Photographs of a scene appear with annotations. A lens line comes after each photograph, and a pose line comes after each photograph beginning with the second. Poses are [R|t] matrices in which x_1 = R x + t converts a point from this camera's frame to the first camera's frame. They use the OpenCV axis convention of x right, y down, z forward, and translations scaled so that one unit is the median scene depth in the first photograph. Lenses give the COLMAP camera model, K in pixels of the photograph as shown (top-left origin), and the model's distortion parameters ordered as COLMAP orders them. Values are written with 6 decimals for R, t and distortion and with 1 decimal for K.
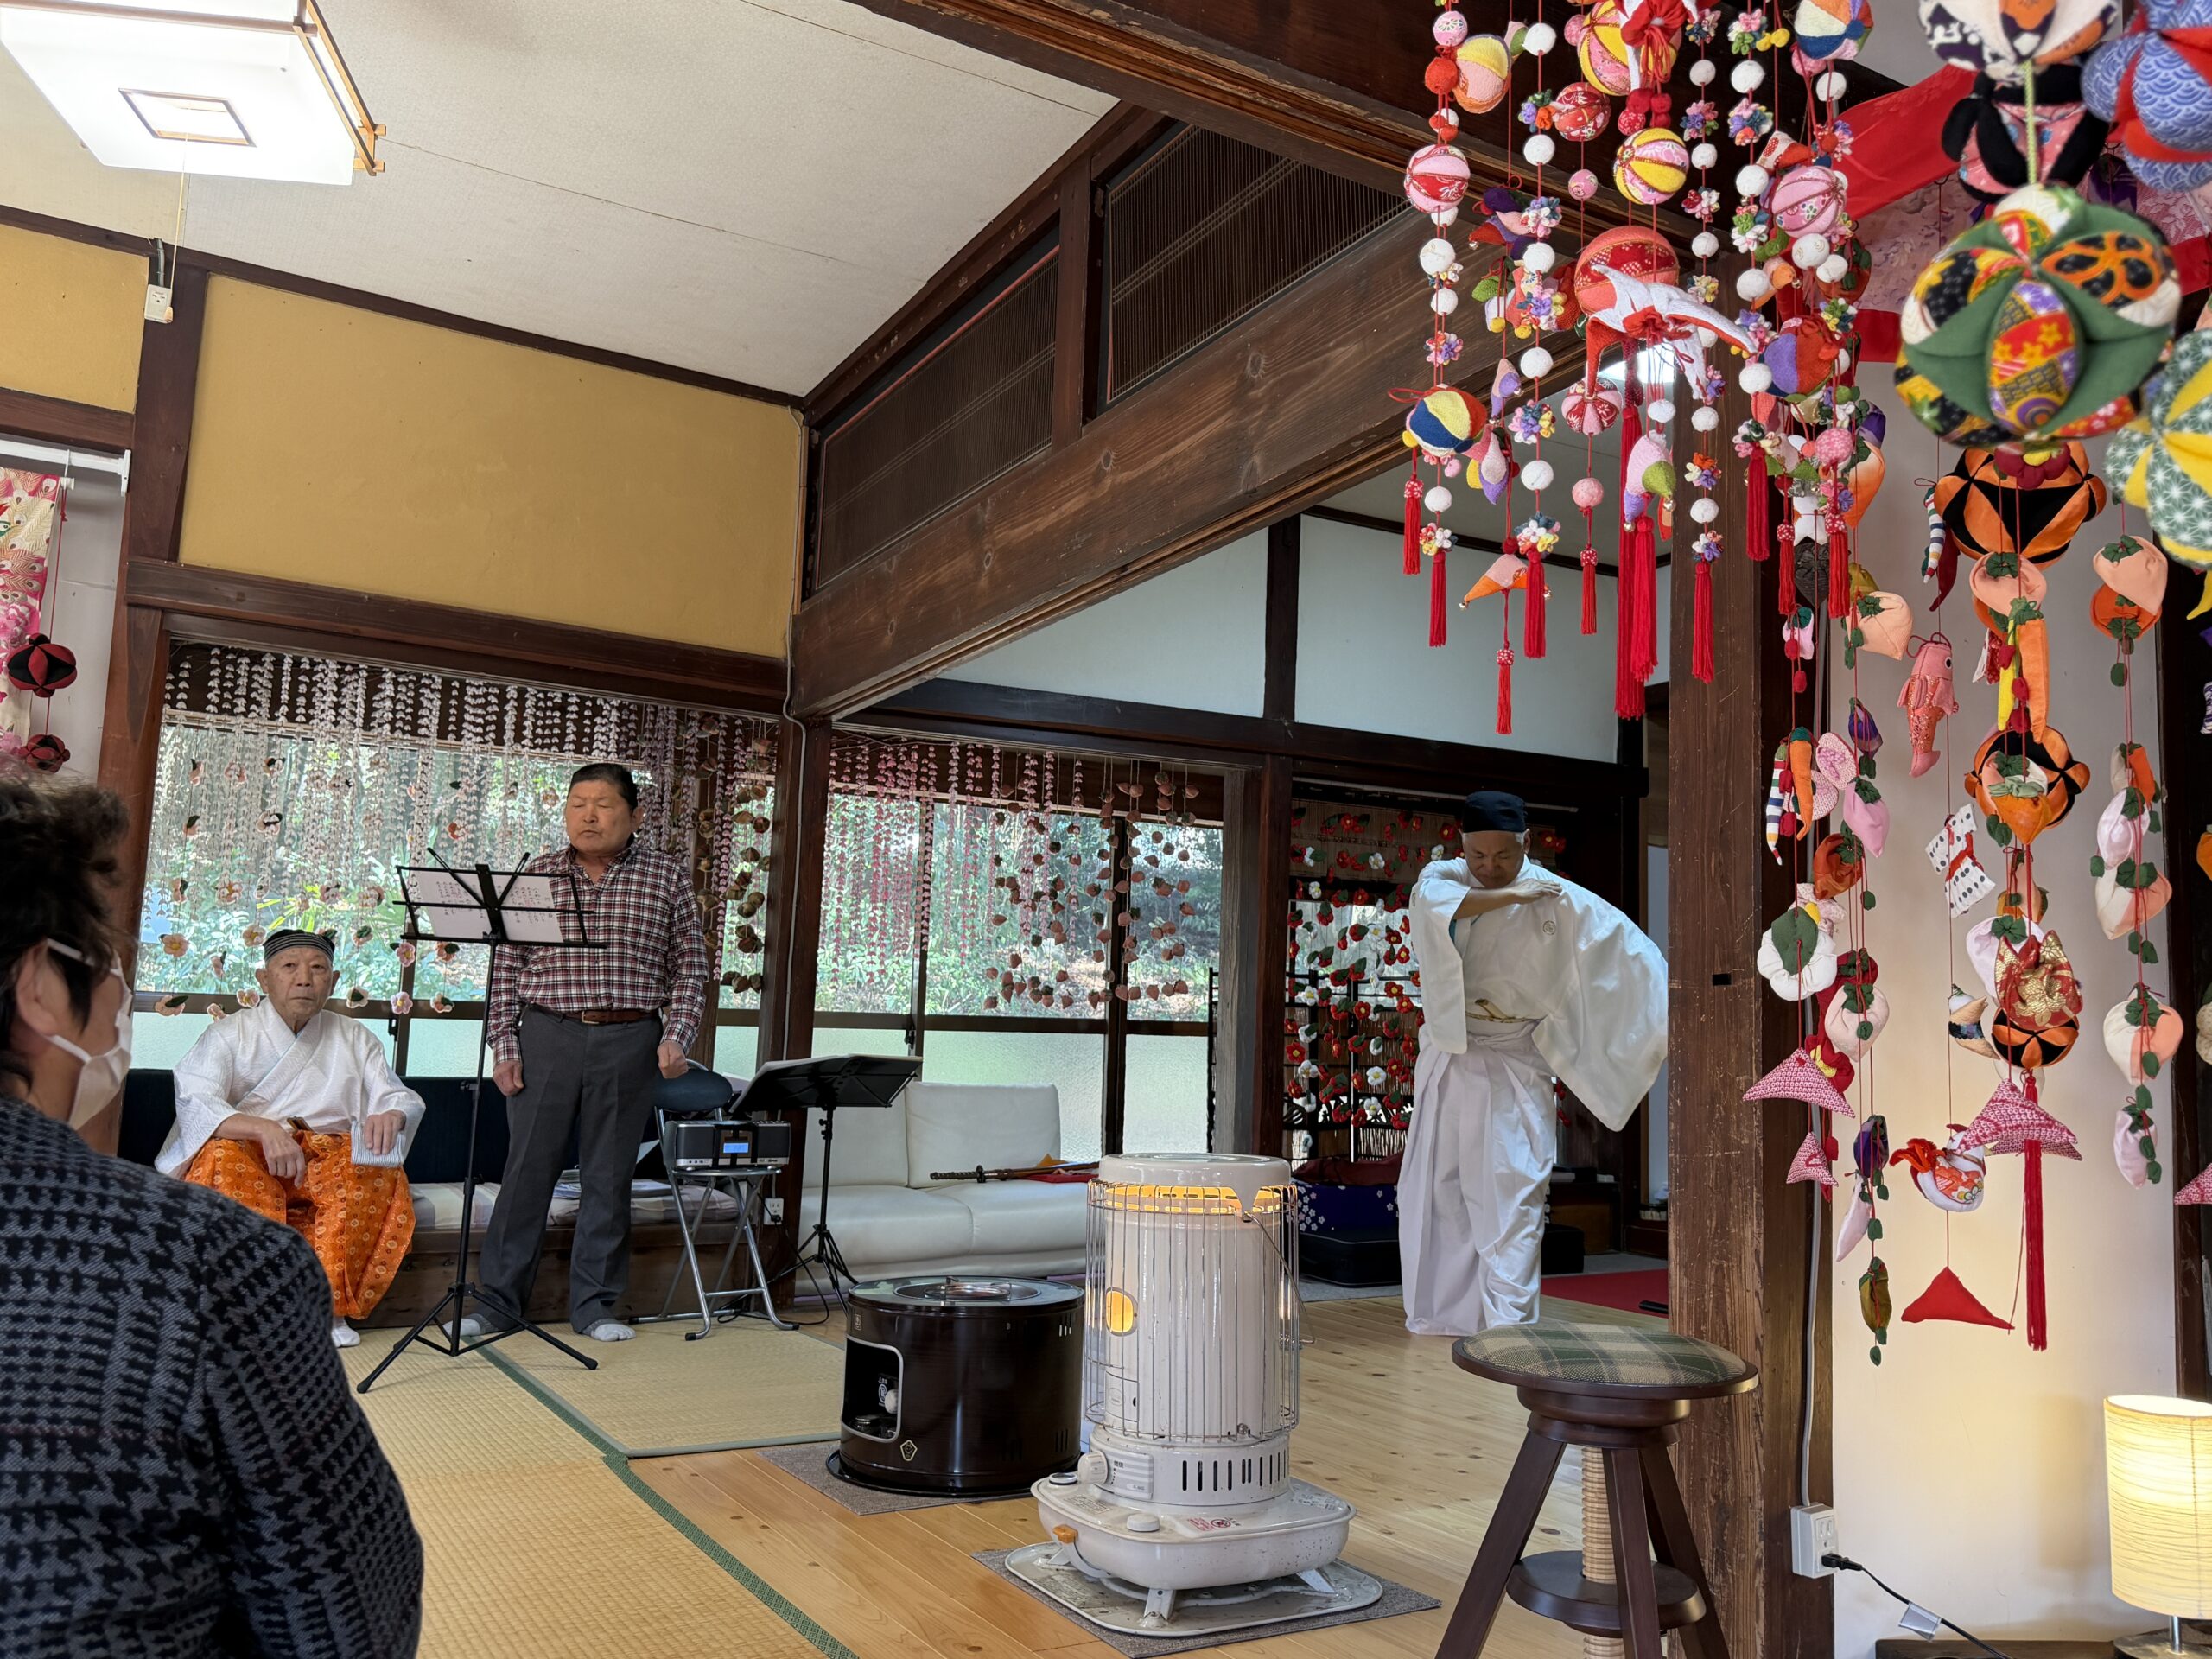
lens RADIAL K [[1681.5, 0, 1121.5], [0, 1681.5, 839.2], [0, 0, 1]] dist [0.053211, -0.066691]
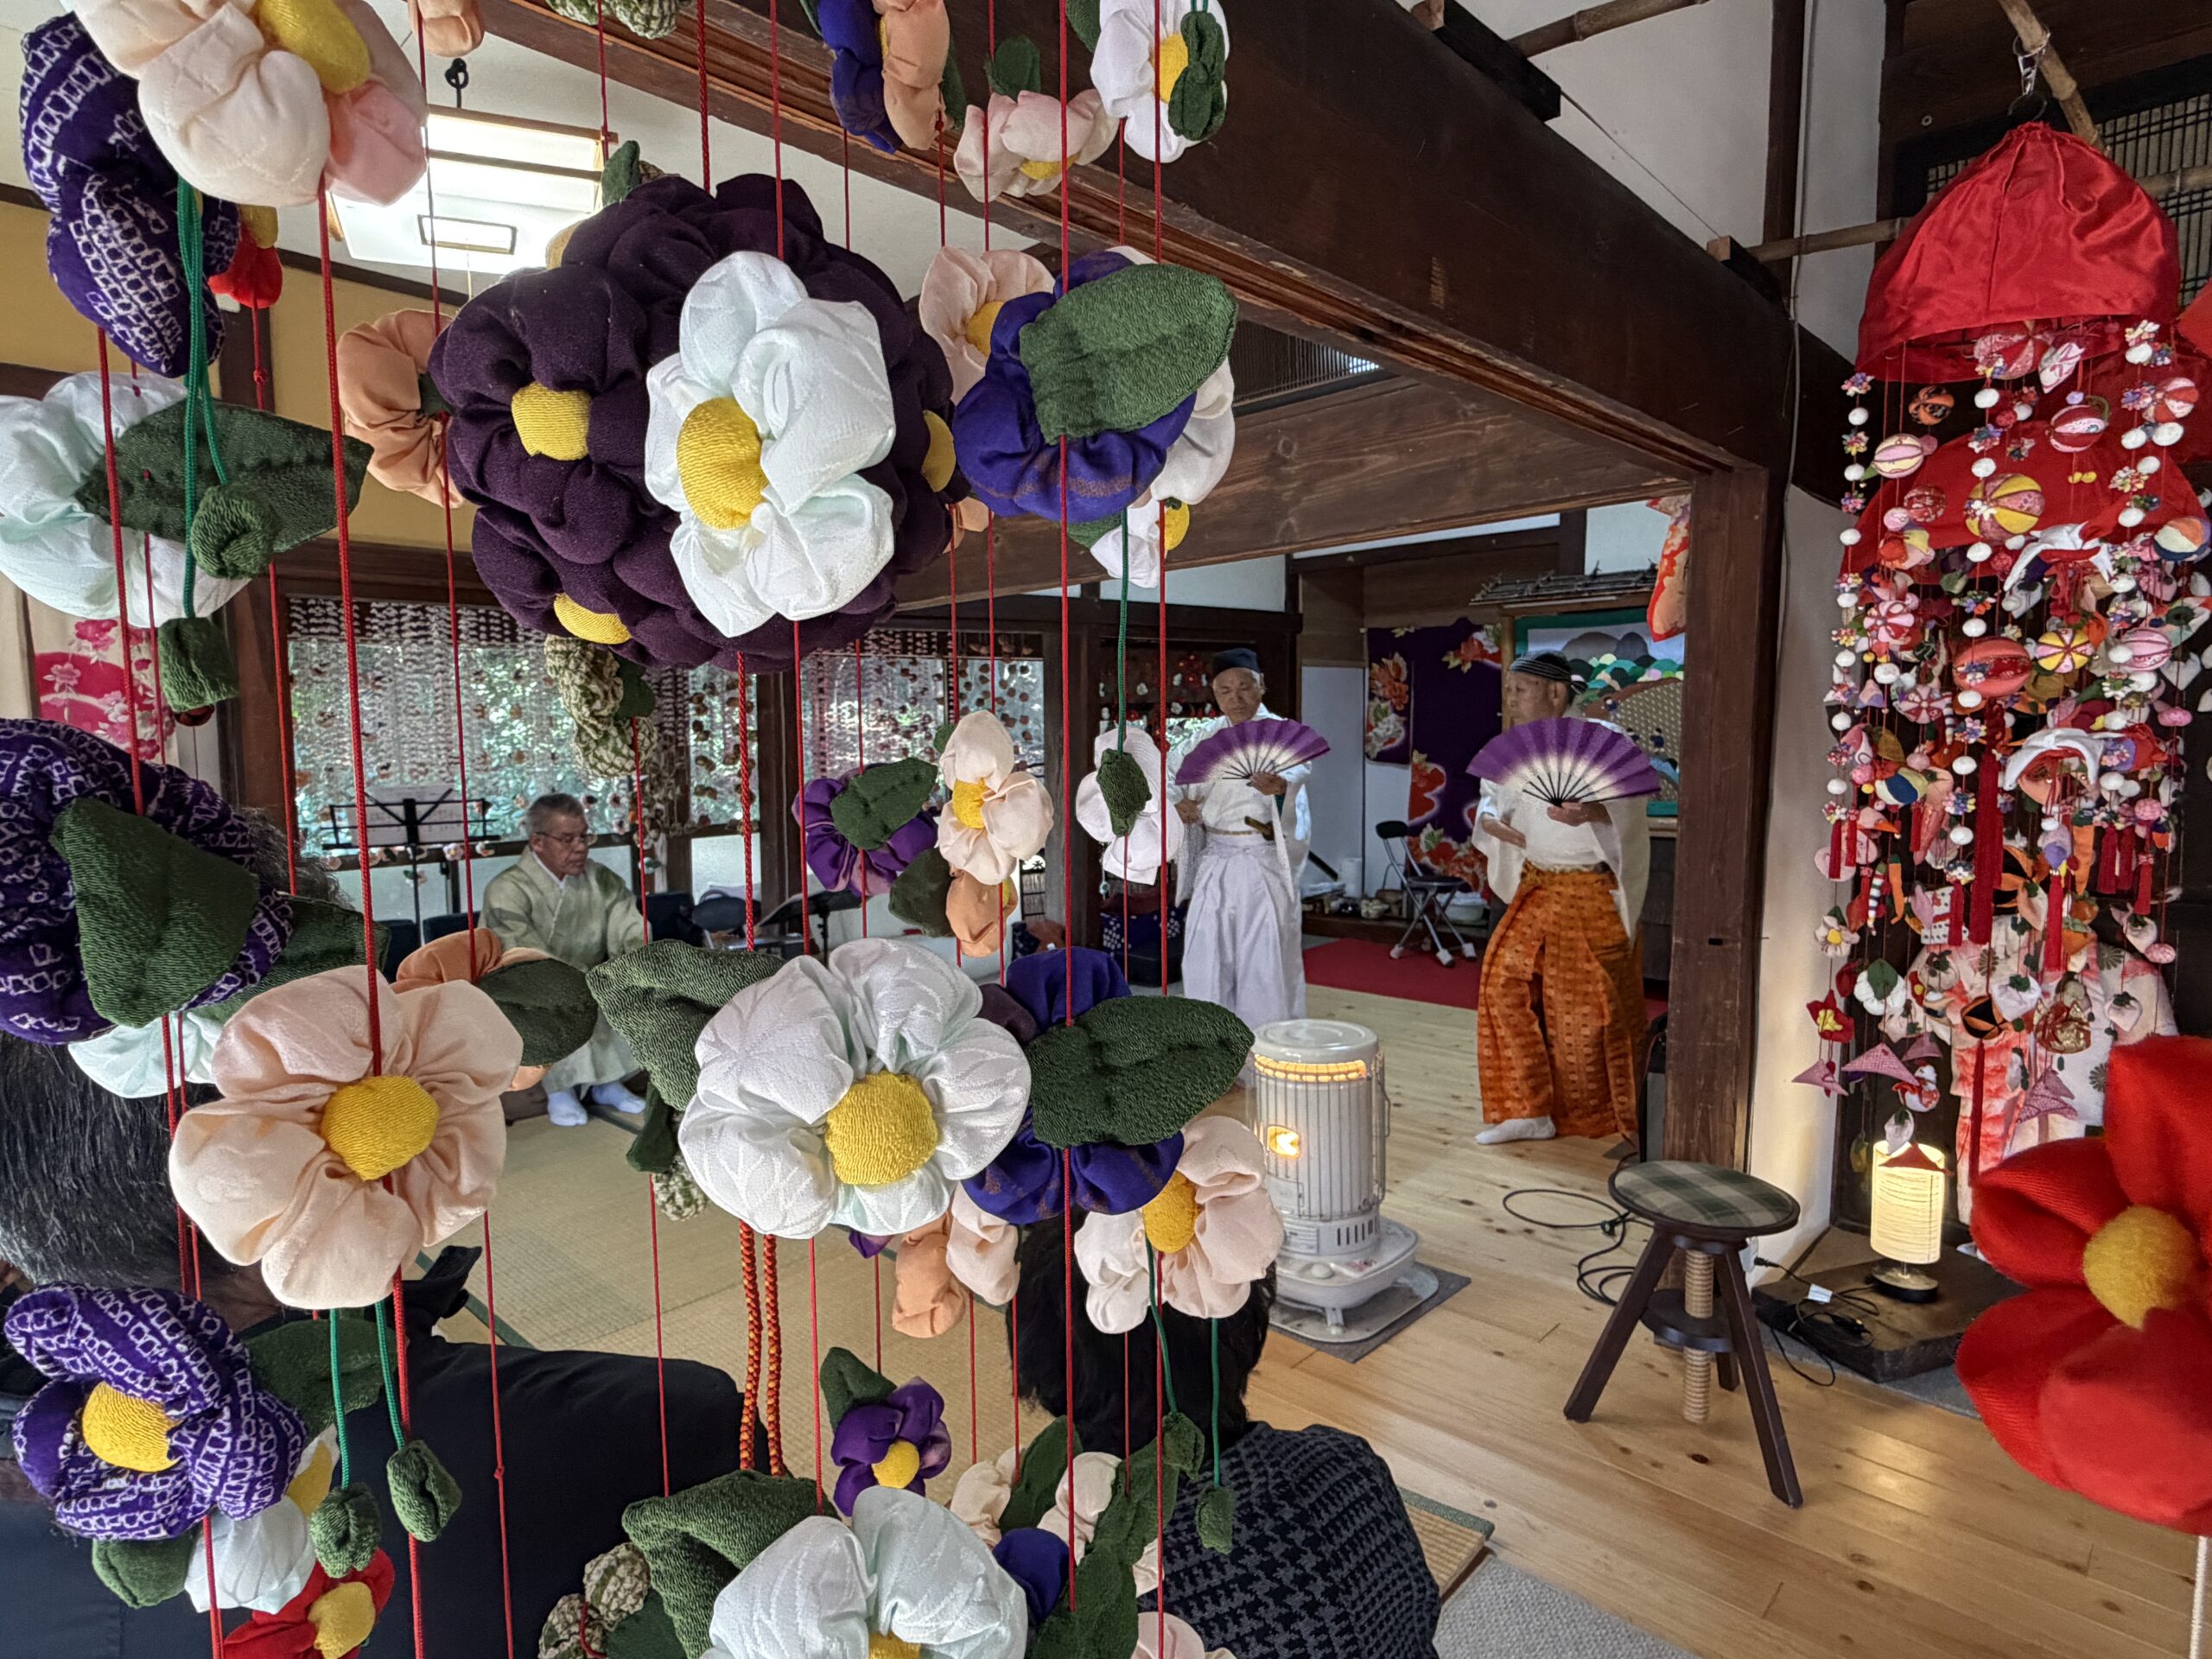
lens RADIAL K [[1206.8, 0, 1076.9], [0, 1206.8, 818.8], [0, 0, 1]] dist [0.000922, -0.002149]
pose [[0.964013, -0.064685, 0.257867, -0.279557], [0.010807, 0.978682, 0.205098, -0.145828], [-0.265637, -0.194931, 0.944161, 0.043331]]
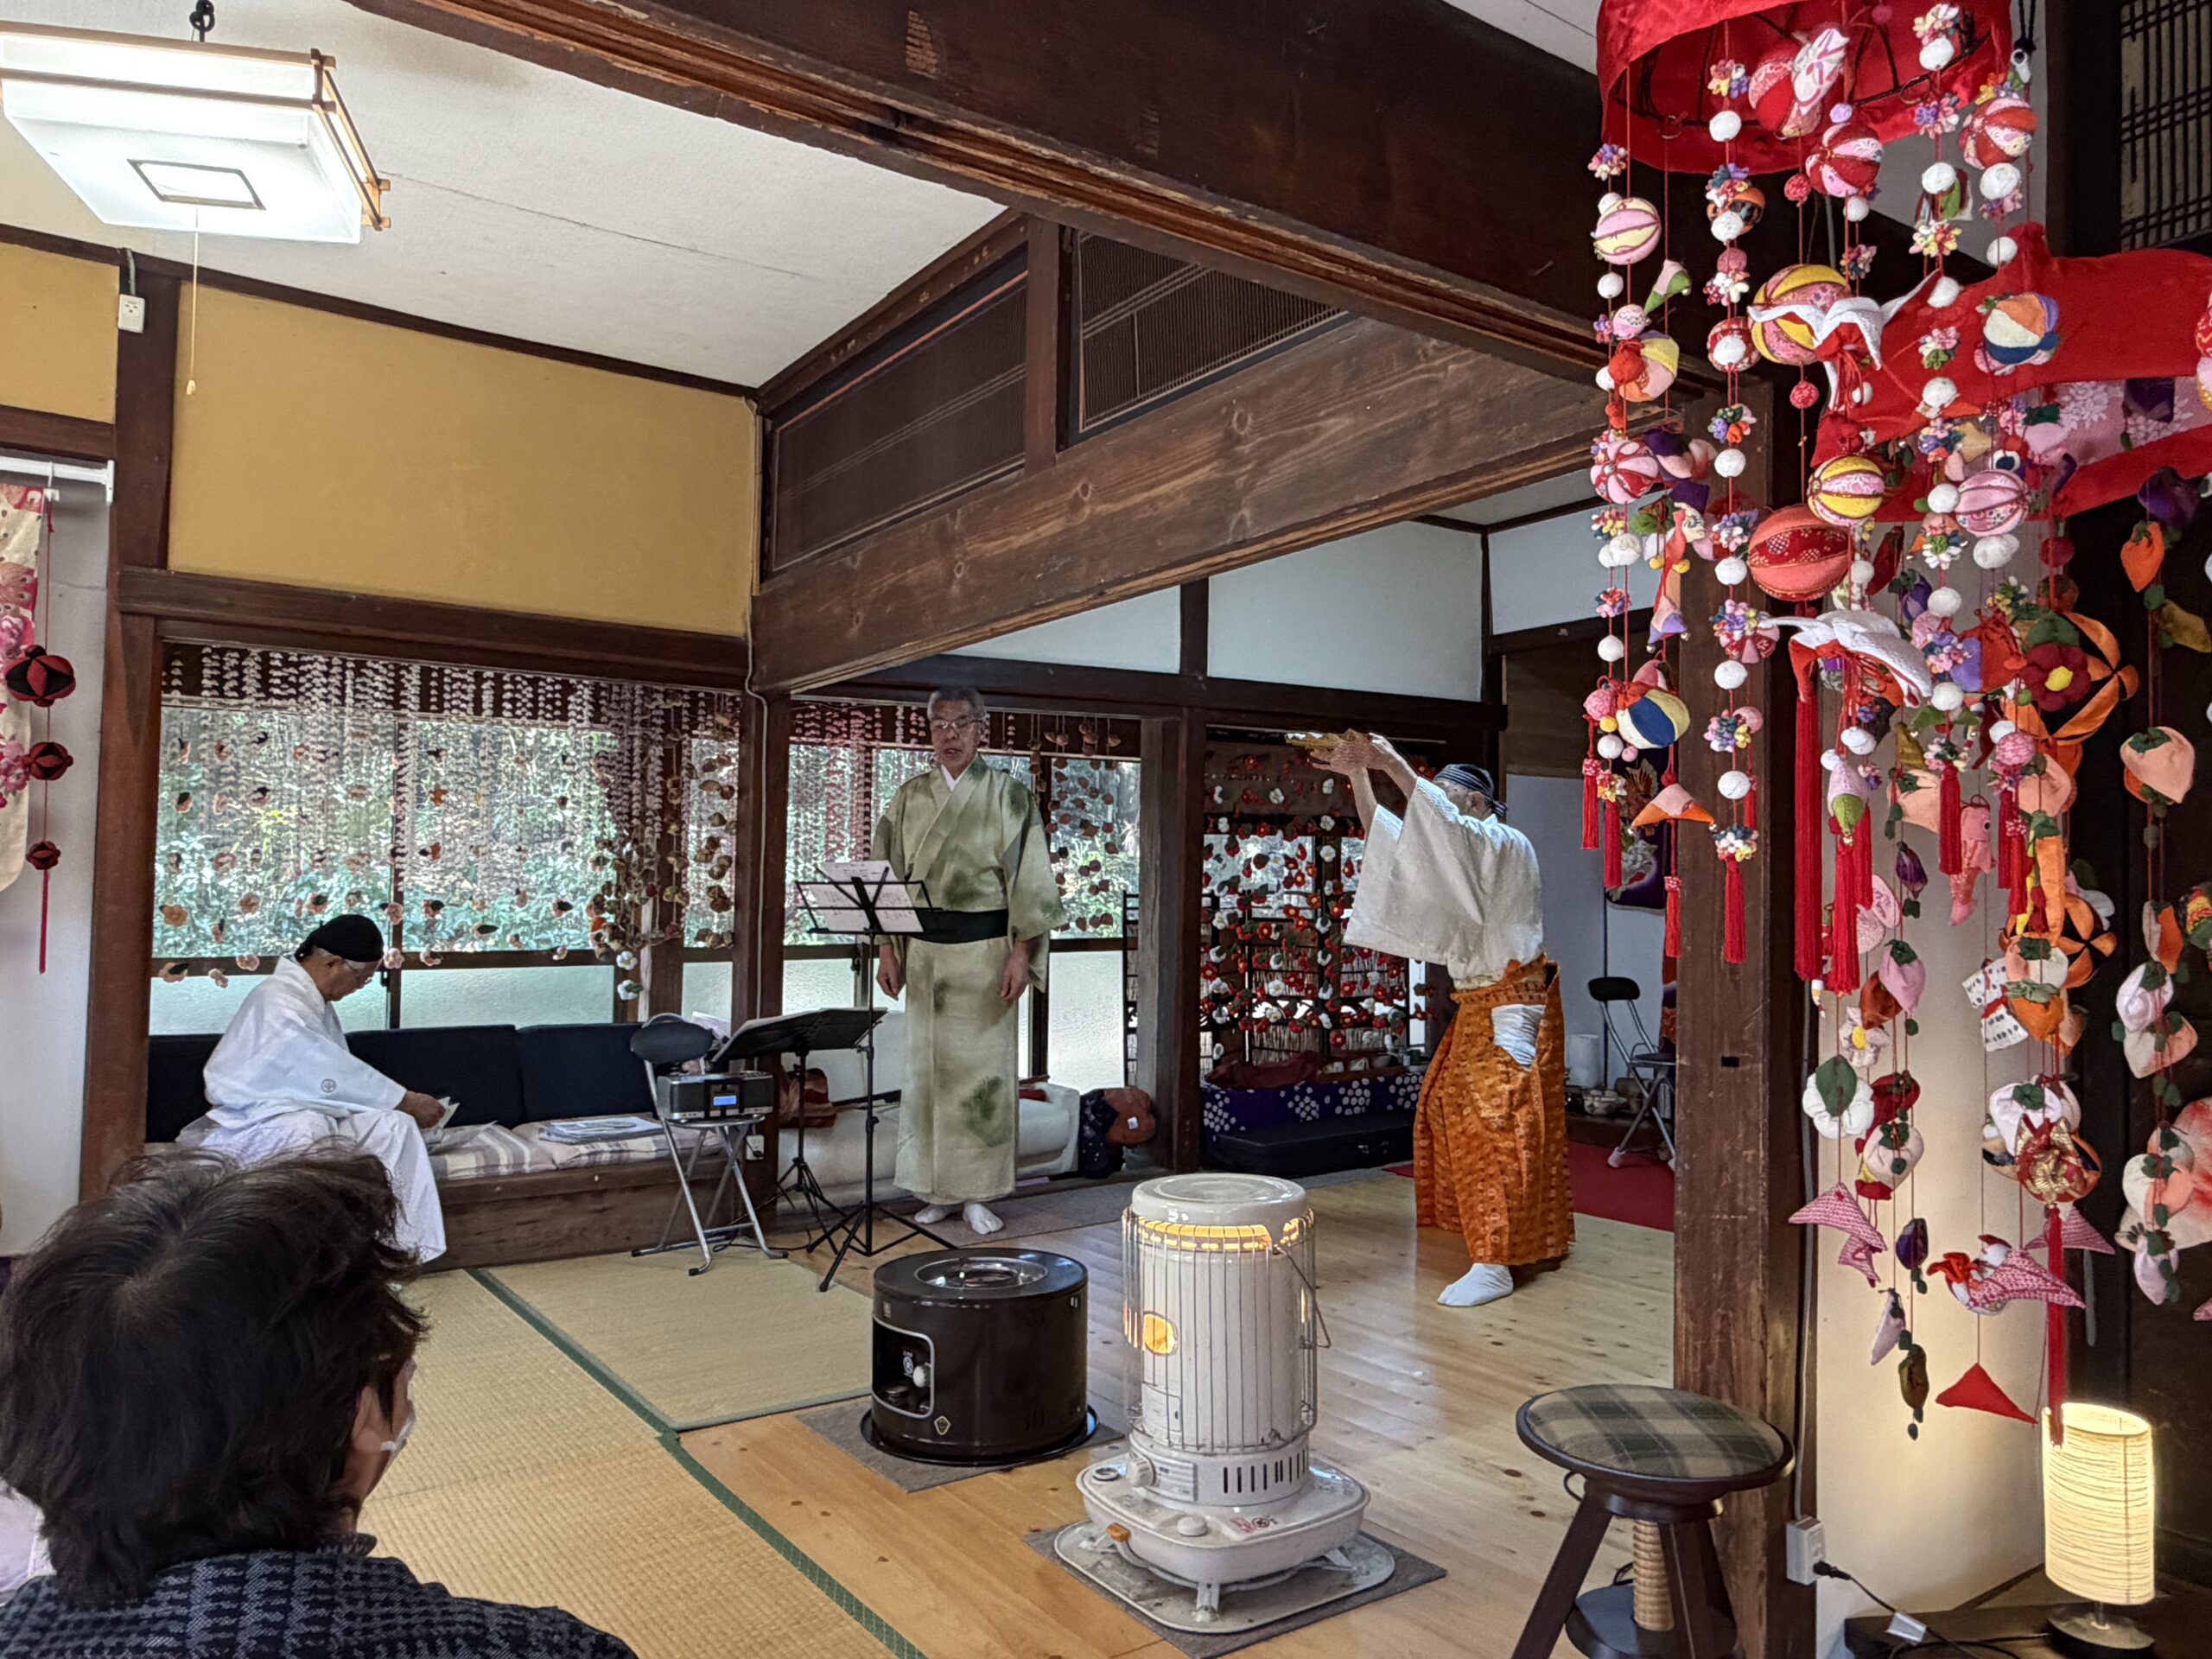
lens RADIAL K [[1507.2, 0, 1098.3], [0, 1507.2, 828.0], [0, 0, 1]] dist [-0.007300, 0.012700]
pose [[0.996853, -0.018557, 0.077072, -0.068857], [0.012109, 0.996451, 0.083298, -0.081793], [-0.078344, -0.082102, 0.993540, 0.032949]]
